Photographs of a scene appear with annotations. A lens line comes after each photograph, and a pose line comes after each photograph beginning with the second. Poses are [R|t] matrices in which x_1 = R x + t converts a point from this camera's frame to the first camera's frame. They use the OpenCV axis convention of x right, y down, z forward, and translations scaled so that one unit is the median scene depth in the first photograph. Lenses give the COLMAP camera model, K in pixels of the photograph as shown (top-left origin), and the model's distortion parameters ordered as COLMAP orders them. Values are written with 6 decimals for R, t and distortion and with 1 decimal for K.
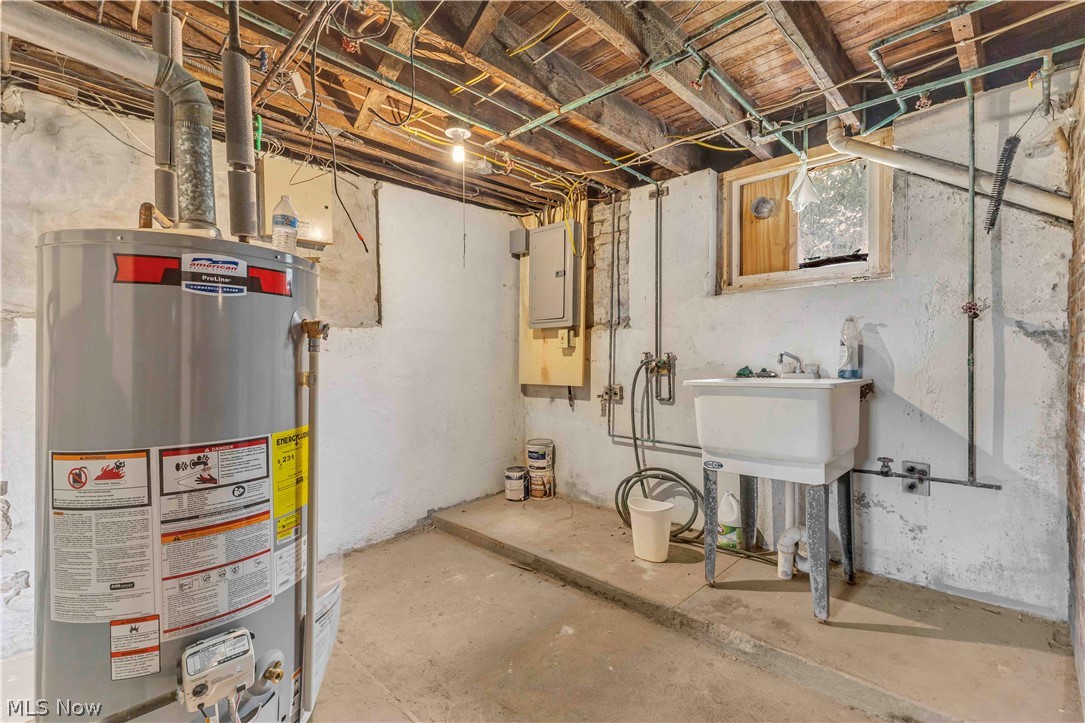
lens RADIAL K [[483.6, 0, 542.6], [0, 483.6, 362.2], [0, 0, 1]] dist [-0.001150, -0.000045]
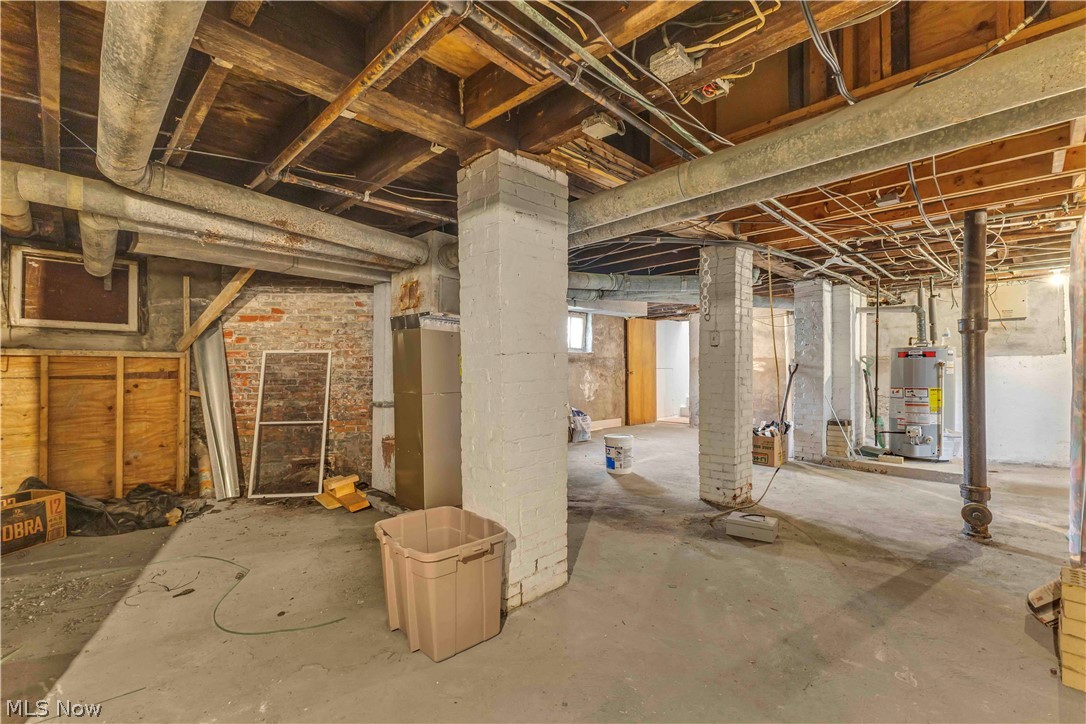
lens RADIAL K [[484.1, 0, 543.1], [0, 484.1, 365.8], [0, 0, 1]] dist [-0.001150, -0.000045]
pose [[-0.016121, -0.006004, -0.999852, 4.489068], [-0.005684, 0.999966, -0.005913, -0.012620], [0.999854, 0.005588, -0.016154, -2.832039]]
